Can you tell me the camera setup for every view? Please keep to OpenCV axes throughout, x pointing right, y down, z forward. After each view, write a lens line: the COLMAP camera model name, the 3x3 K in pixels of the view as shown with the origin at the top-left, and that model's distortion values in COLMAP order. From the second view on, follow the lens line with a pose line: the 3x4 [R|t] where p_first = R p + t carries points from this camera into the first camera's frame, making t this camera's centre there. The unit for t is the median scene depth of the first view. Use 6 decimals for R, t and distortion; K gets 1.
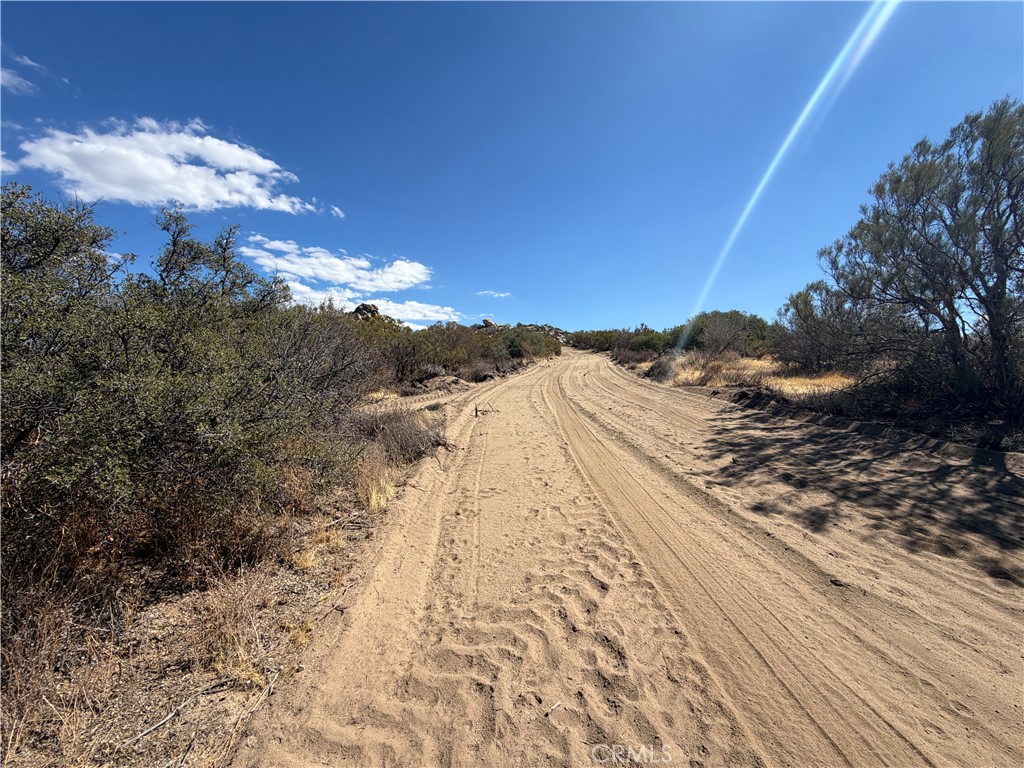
lens RADIAL K [[405.5, 0, 504.5], [0, 405.5, 393.8], [0, 0, 1]] dist [-0.006612, 0.001224]
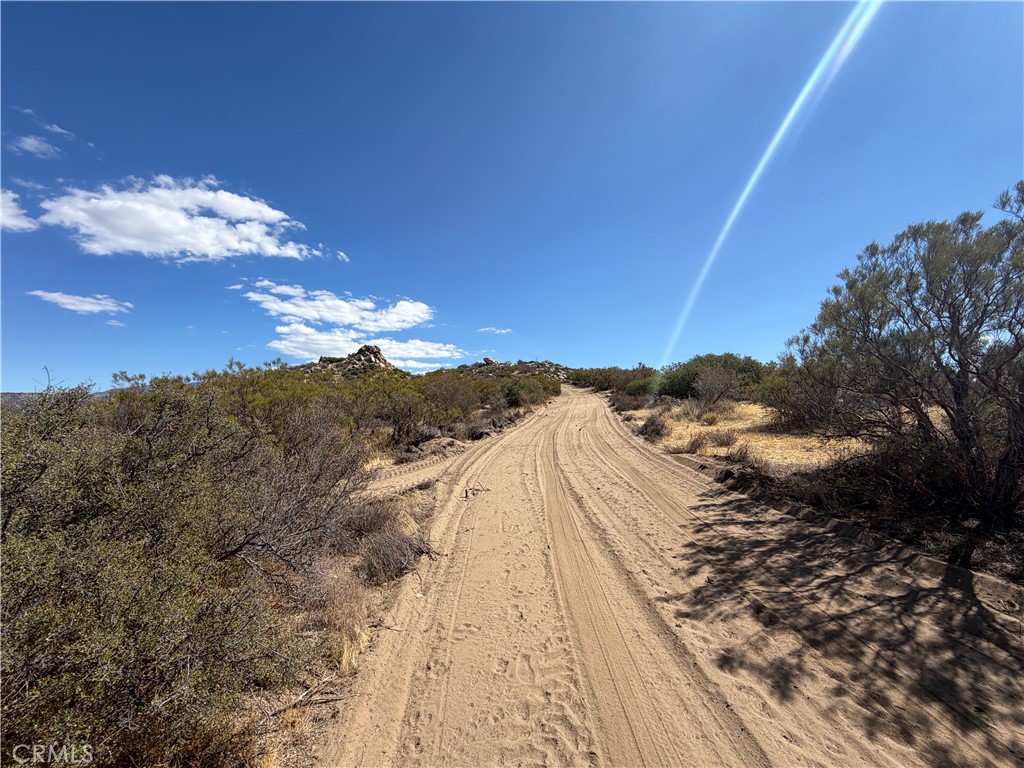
lens RADIAL K [[405.5, 0, 513.3], [0, 405.5, 375.3], [0, 0, 1]] dist [-0.006612, 0.001224]
pose [[0.999947, -0.010287, 0.000364, 0.037218], [0.010286, 0.997325, -0.072371, -0.128582], [0.000381, 0.072371, 0.997378, -0.022975]]
